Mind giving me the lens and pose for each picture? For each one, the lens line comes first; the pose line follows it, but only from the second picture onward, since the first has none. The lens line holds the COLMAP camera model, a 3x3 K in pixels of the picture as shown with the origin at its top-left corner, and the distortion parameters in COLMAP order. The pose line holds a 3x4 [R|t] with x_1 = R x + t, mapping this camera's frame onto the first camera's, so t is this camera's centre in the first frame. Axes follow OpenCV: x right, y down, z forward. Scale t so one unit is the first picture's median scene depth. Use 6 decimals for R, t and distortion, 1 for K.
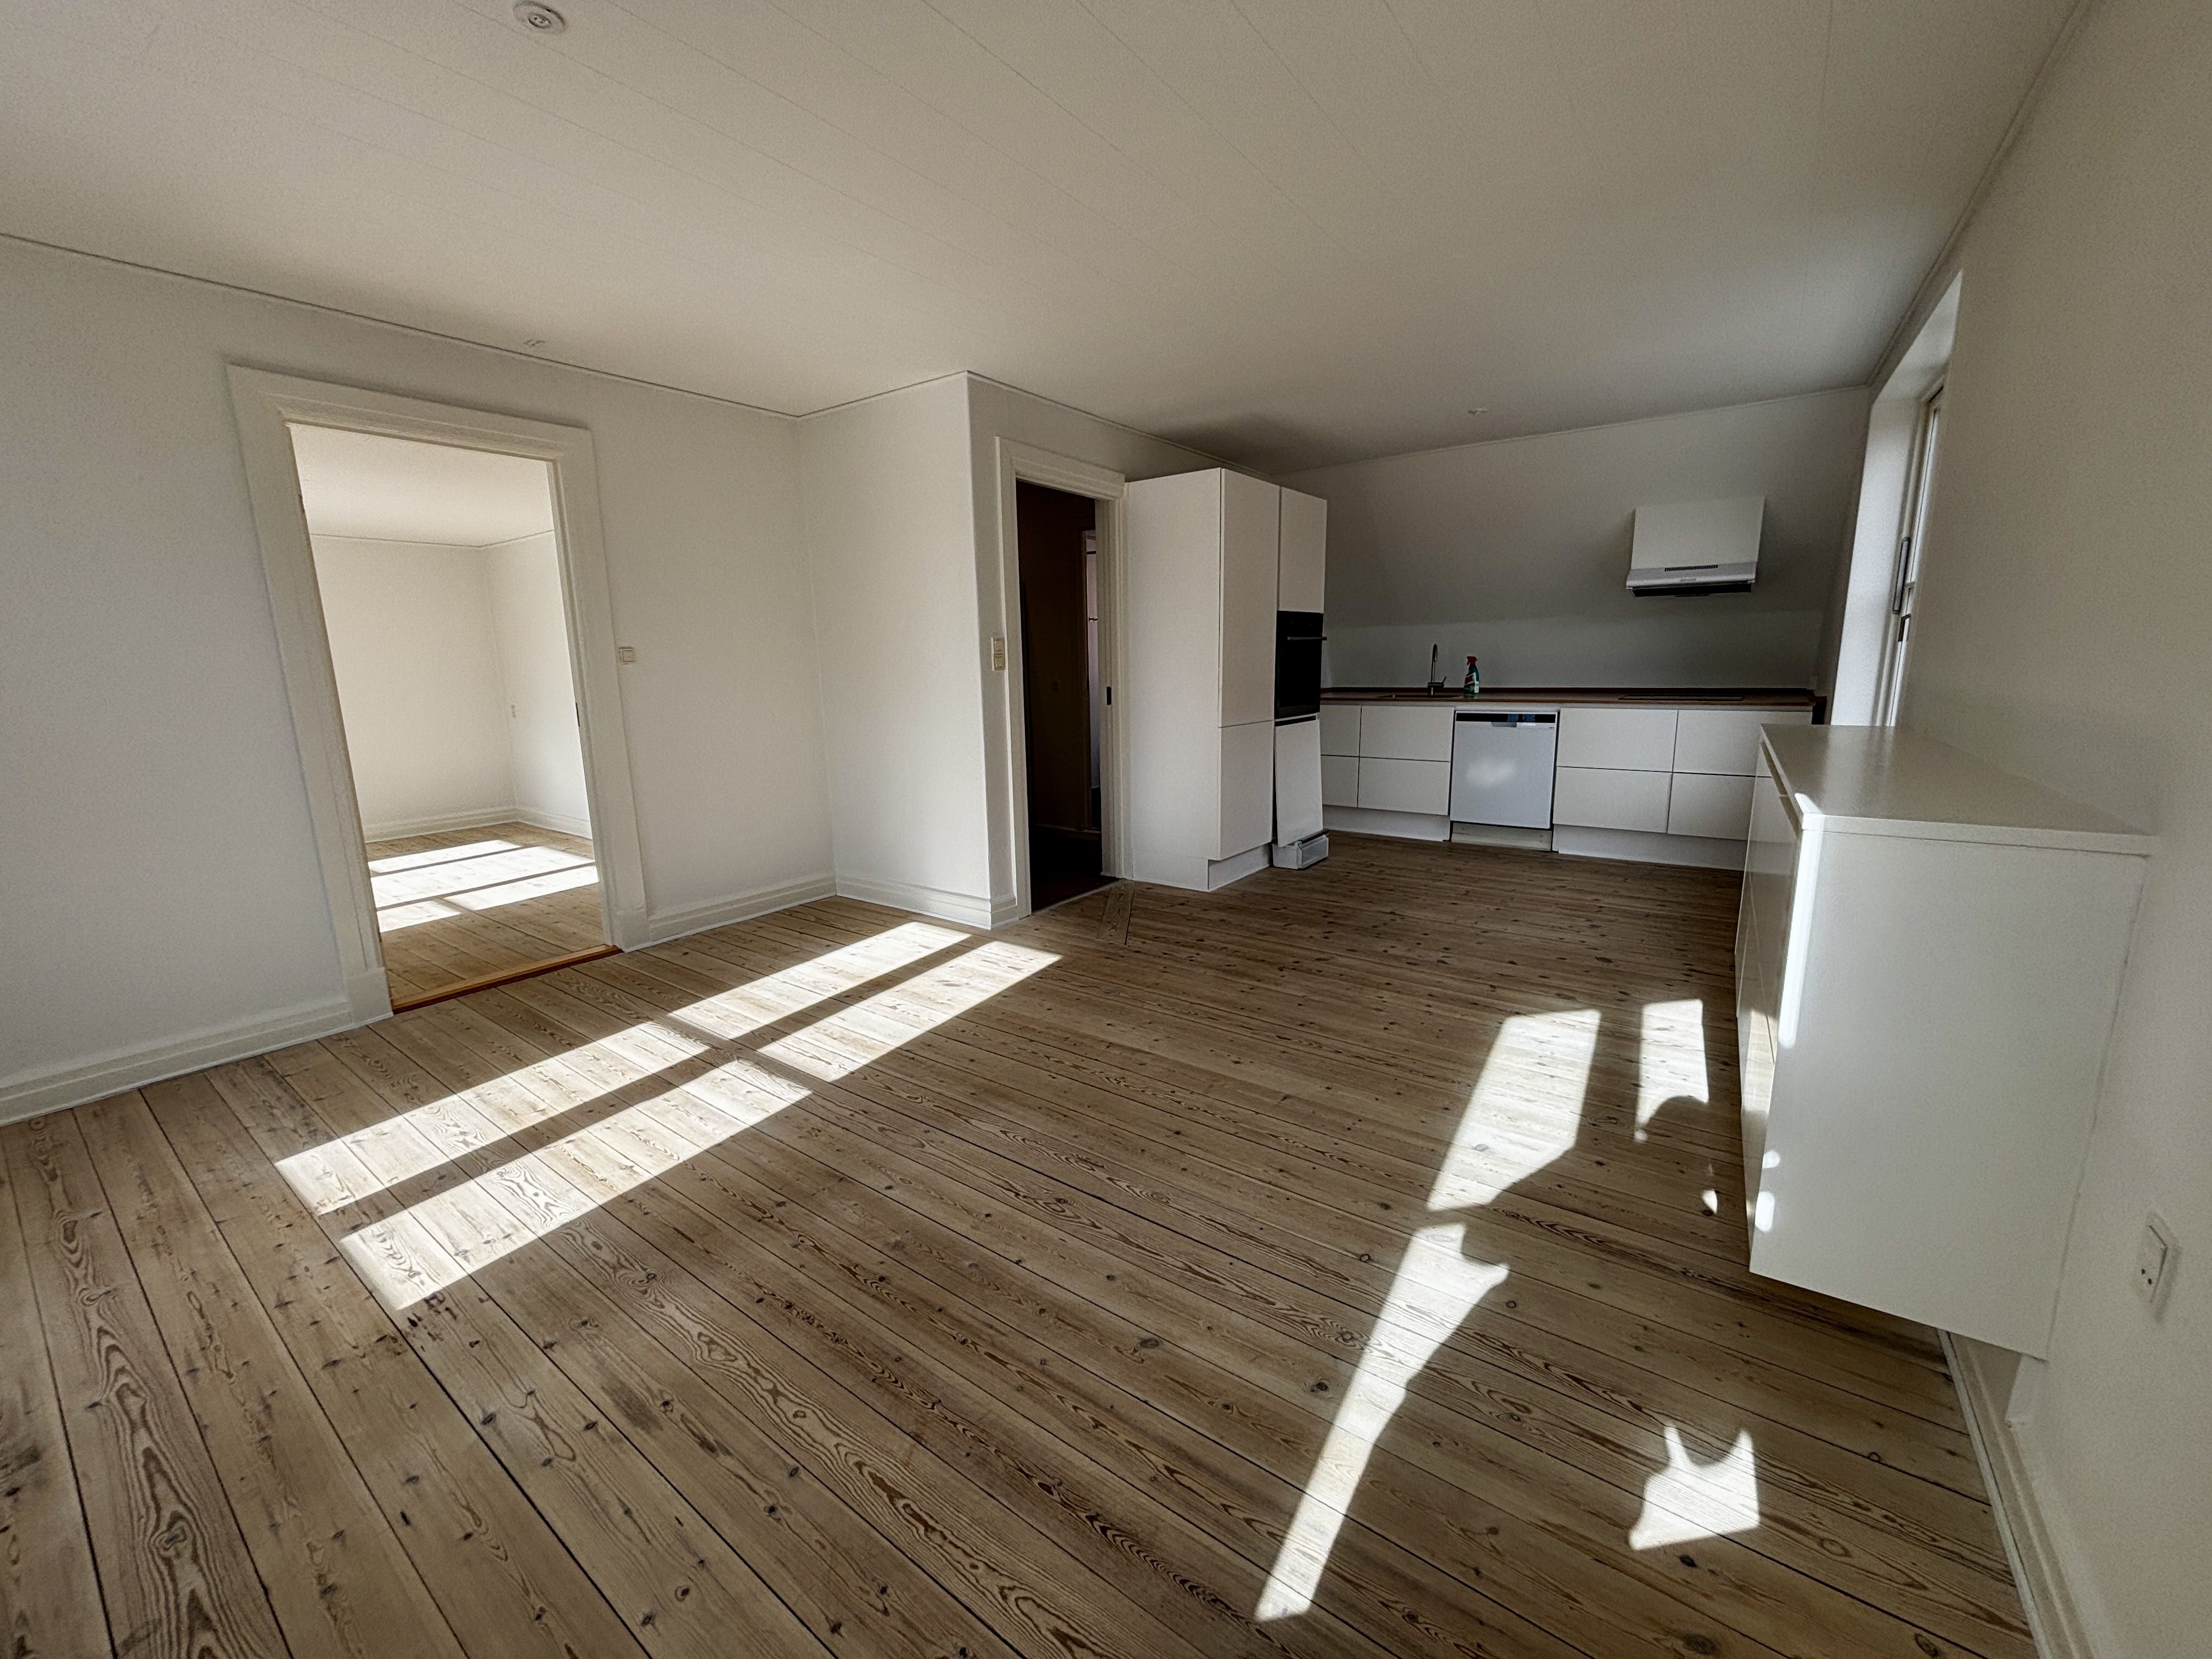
lens RADIAL K [[895.1, 0, 1099.2], [0, 895.1, 814.2], [0, 0, 1]] dist [-0.000173, 0.000363]
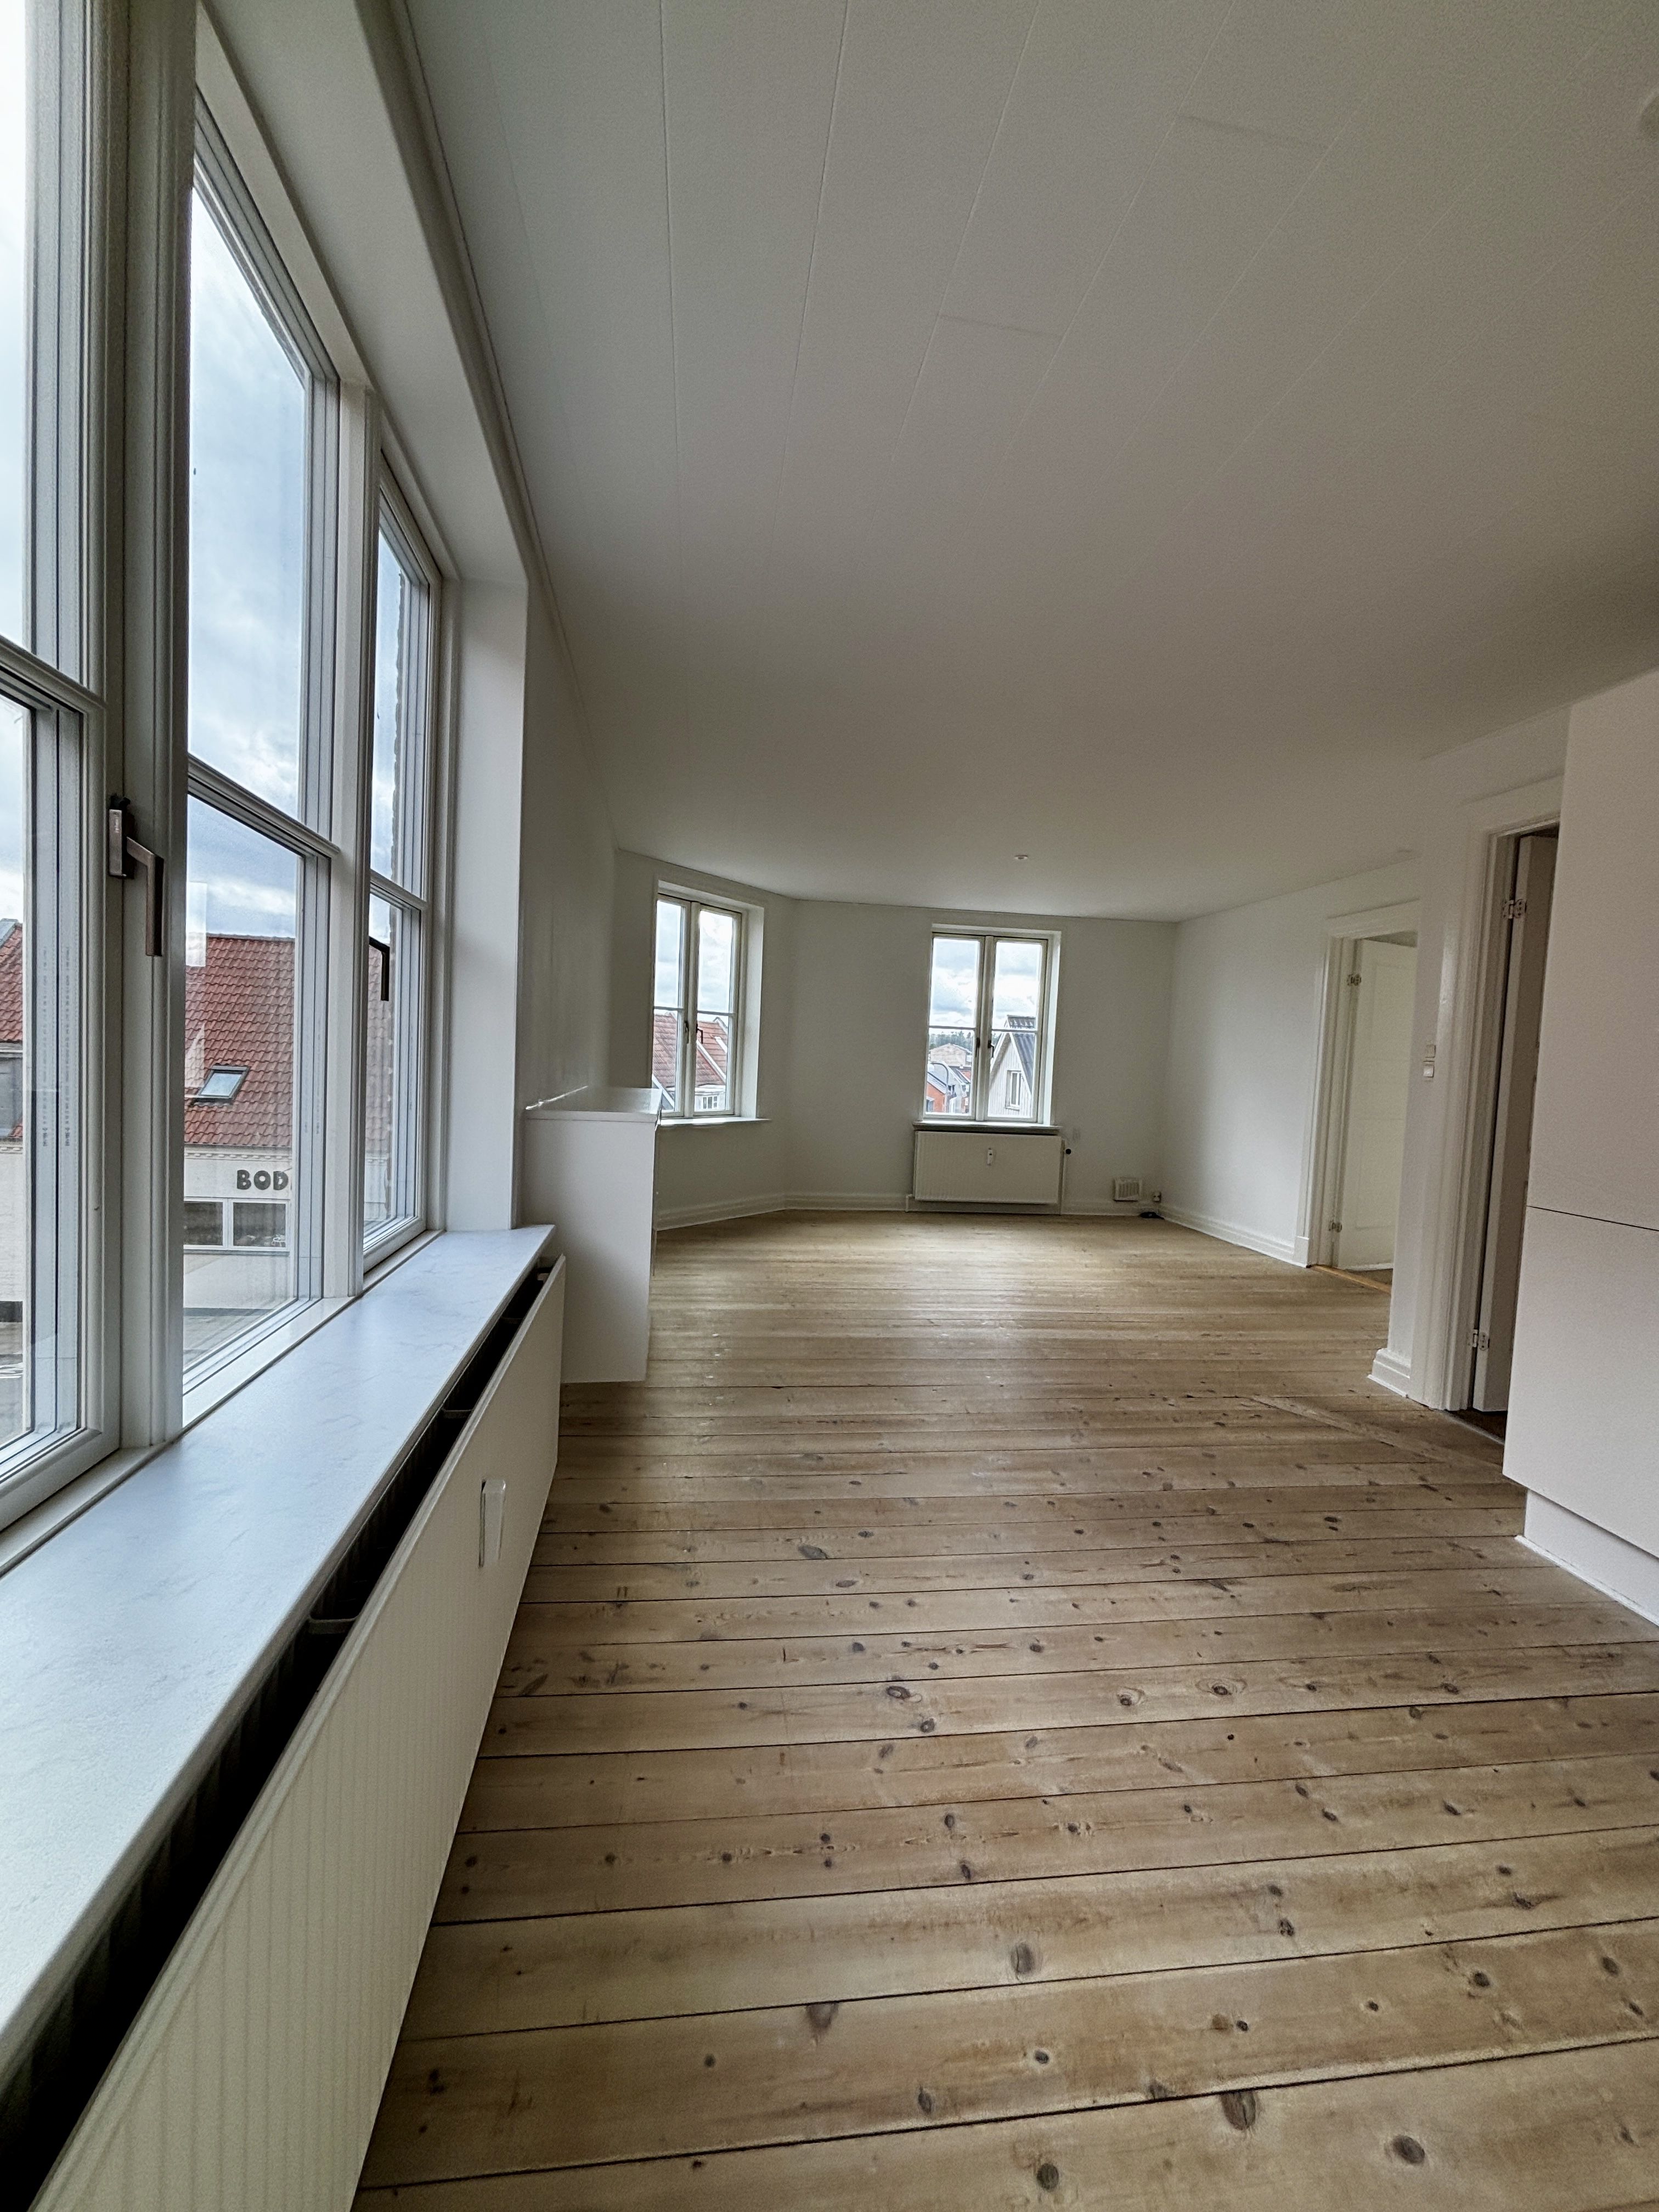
lens RADIAL K [[895.1, 0, 834.2], [0, 895.1, 1107.3], [0, 0, 1]] dist [-0.000173, 0.000363]
pose [[-0.707234, 0.023052, -0.706604, 1.027316], [-0.158364, 0.968905, 0.190114, -0.250413], [0.689015, 0.246355, -0.681592, 1.429386]]
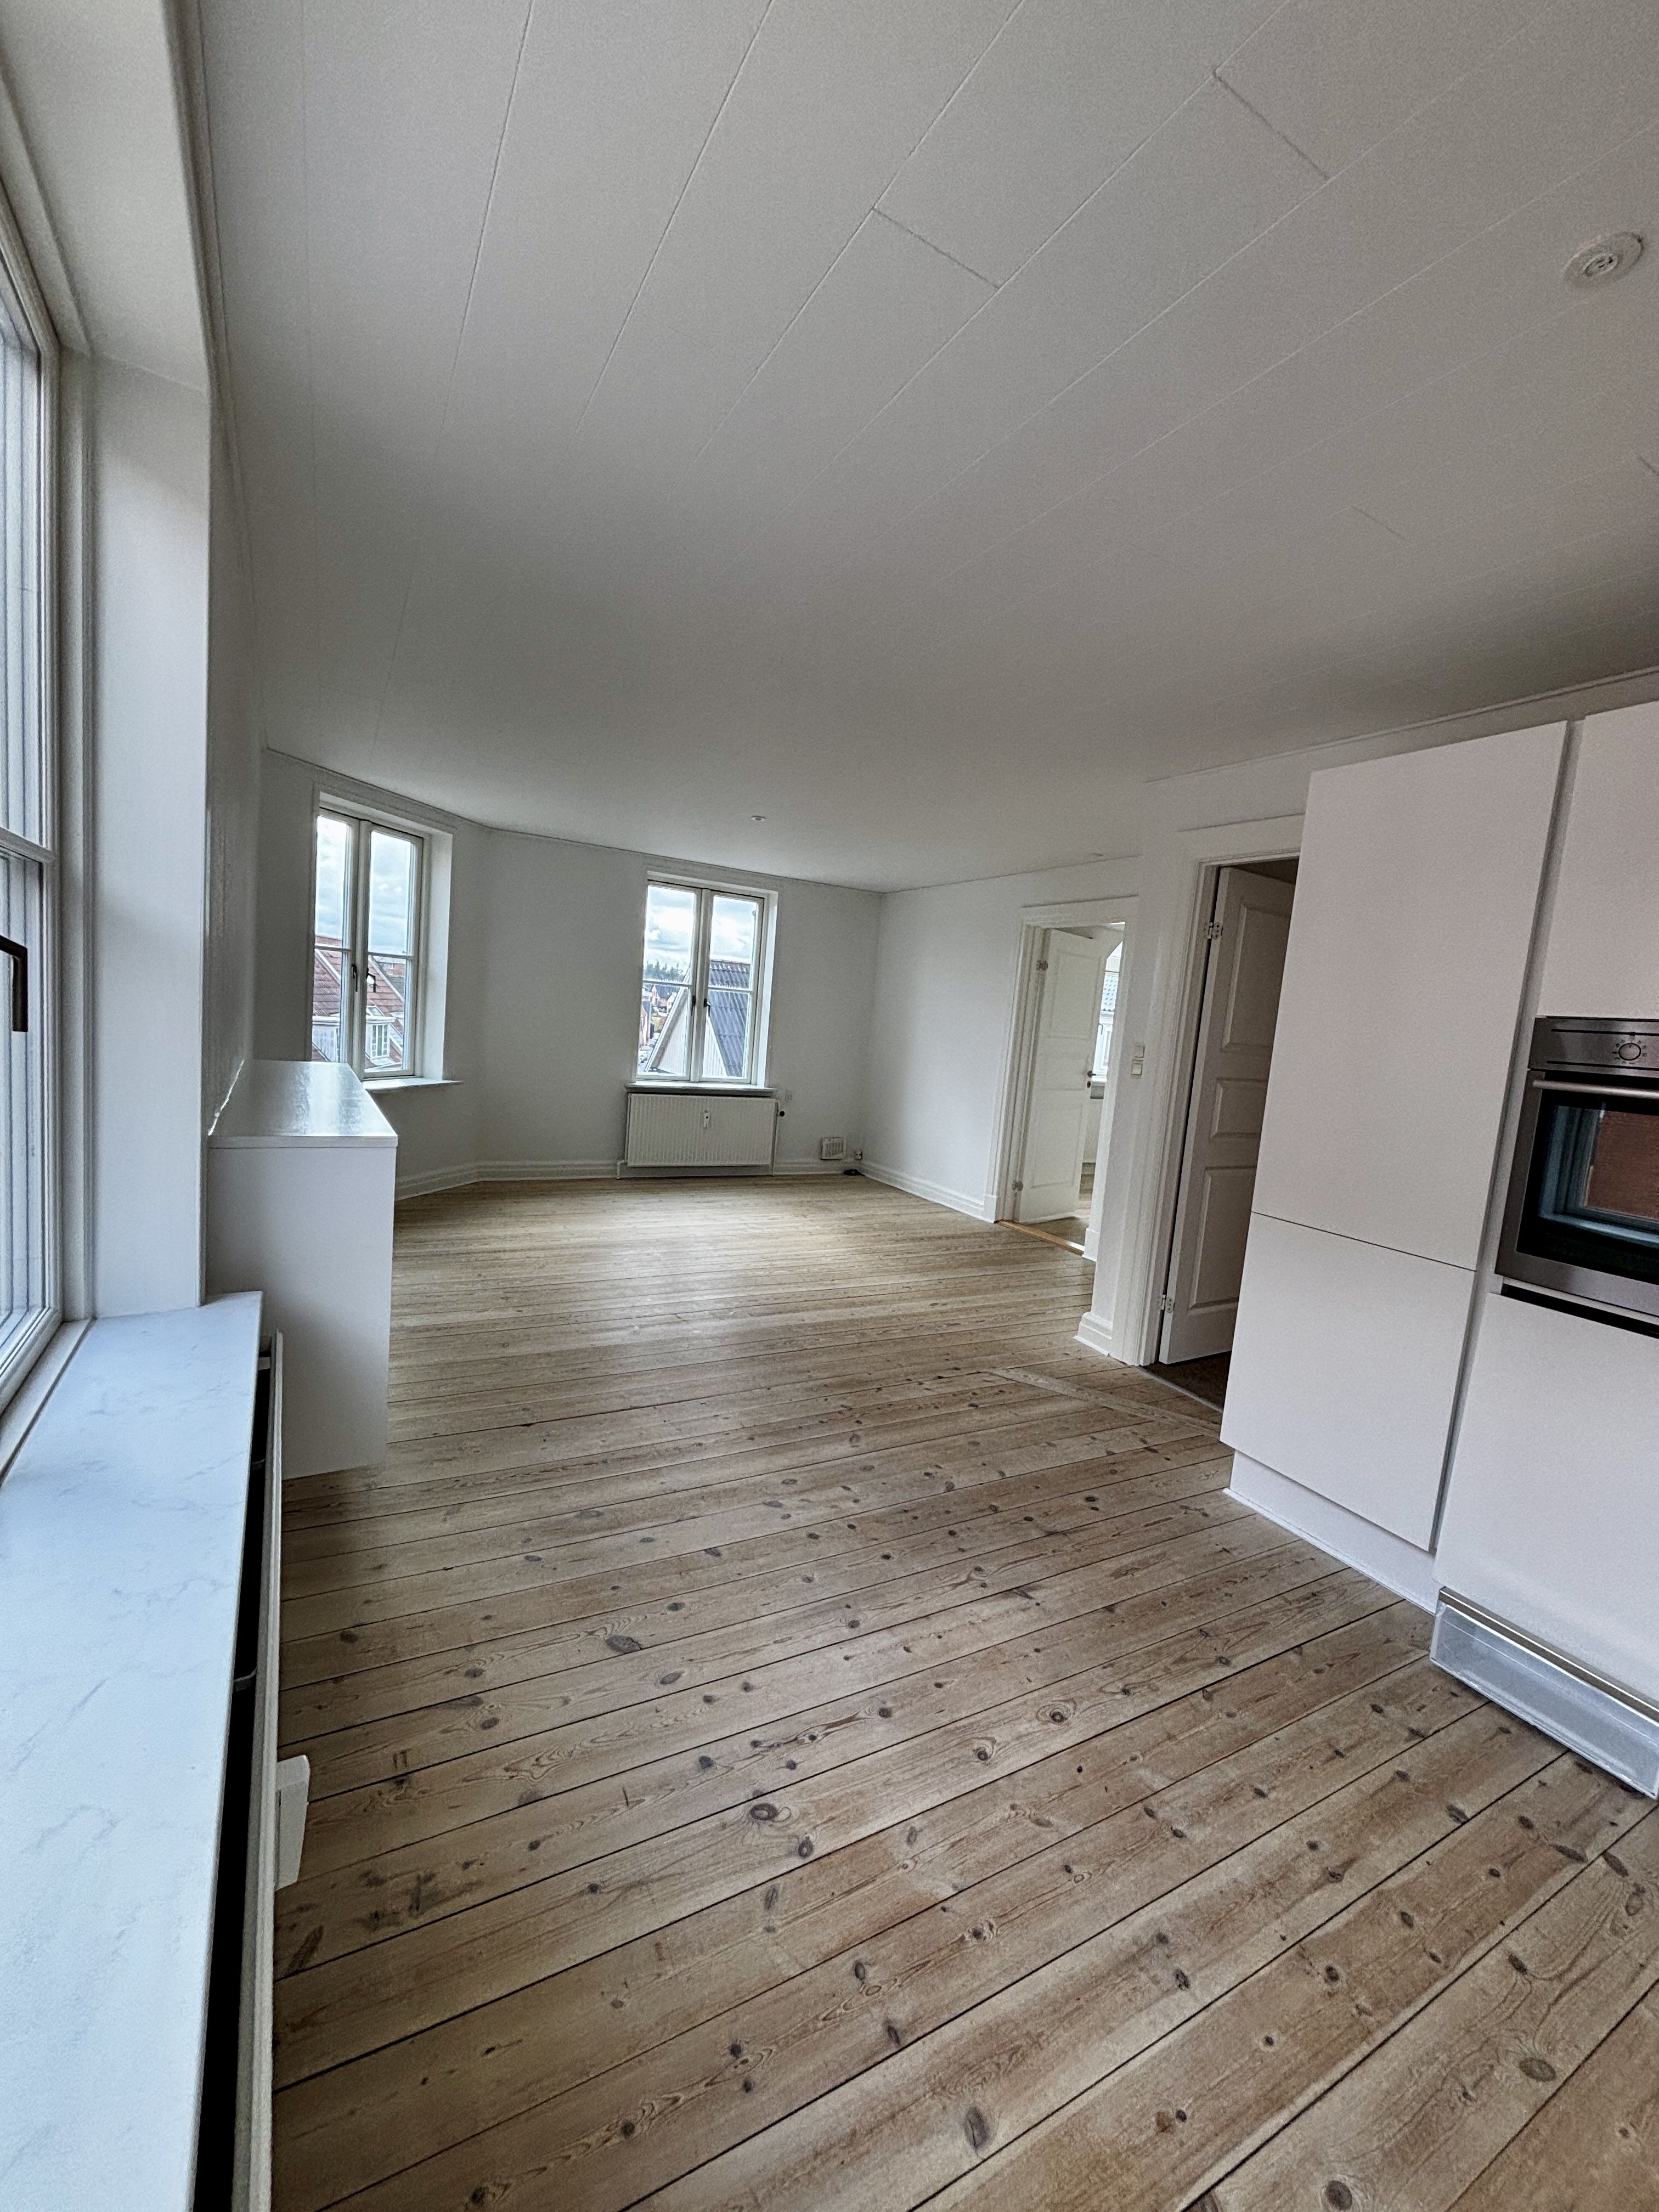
lens RADIAL K [[895.1, 0, 834.9], [0, 895.1, 1105.1], [0, 0, 1]] dist [-0.000173, 0.000363]
pose [[-0.406458, 0.073051, -0.910744, 1.026629], [-0.240060, 0.953238, 0.183597, -0.275671], [0.881568, 0.293258, -0.369915, 1.290022]]
